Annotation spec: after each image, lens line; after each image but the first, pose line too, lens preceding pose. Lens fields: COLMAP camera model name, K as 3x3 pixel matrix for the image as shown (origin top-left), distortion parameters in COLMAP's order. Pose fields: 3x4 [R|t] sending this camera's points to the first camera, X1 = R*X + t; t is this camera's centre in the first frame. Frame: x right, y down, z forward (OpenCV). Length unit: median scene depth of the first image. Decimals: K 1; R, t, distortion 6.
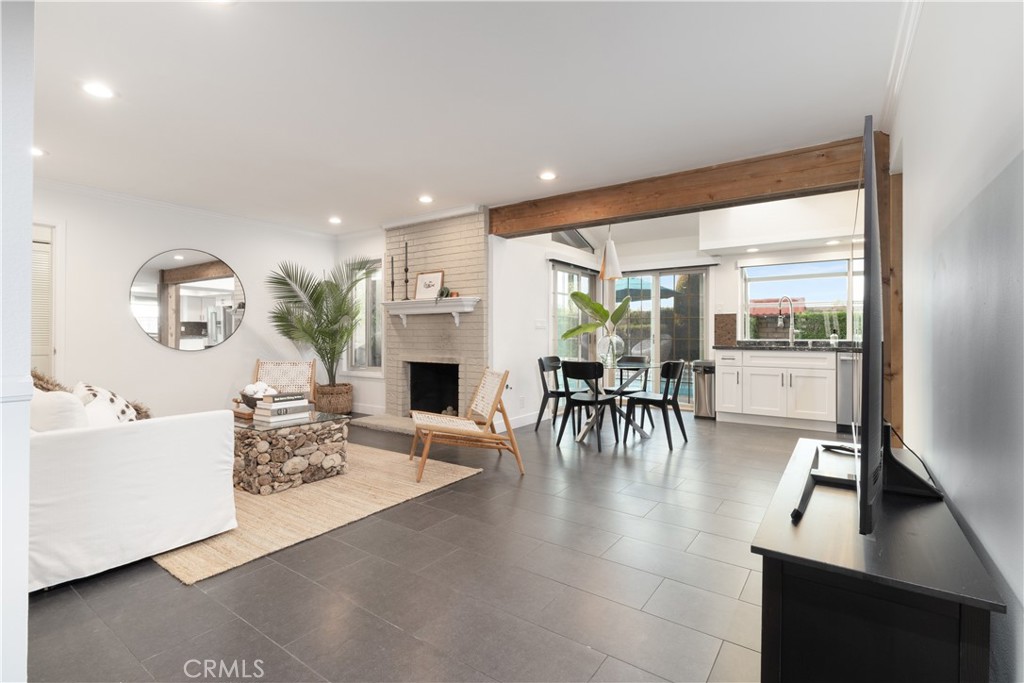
lens RADIAL K [[473.5, 0, 510.8], [0, 473.5, 336.1], [0, 0, 1]] dist [0.001553, 0.000296]
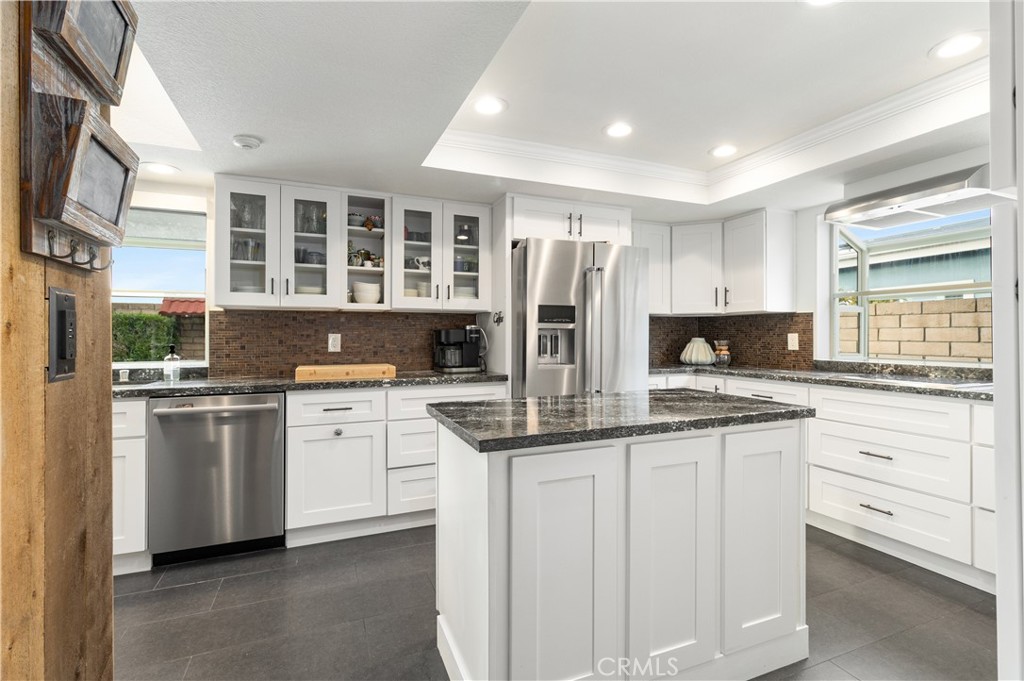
lens RADIAL K [[473.5, 0, 514.2], [0, 473.5, 331.9], [0, 0, 1]] dist [0.001553, 0.000296]
pose [[0.533880, 0.005073, 0.845545, 0.440908], [0.002987, 0.999964, -0.007885, -0.022485], [-0.845555, 0.006736, 0.533846, 0.411262]]
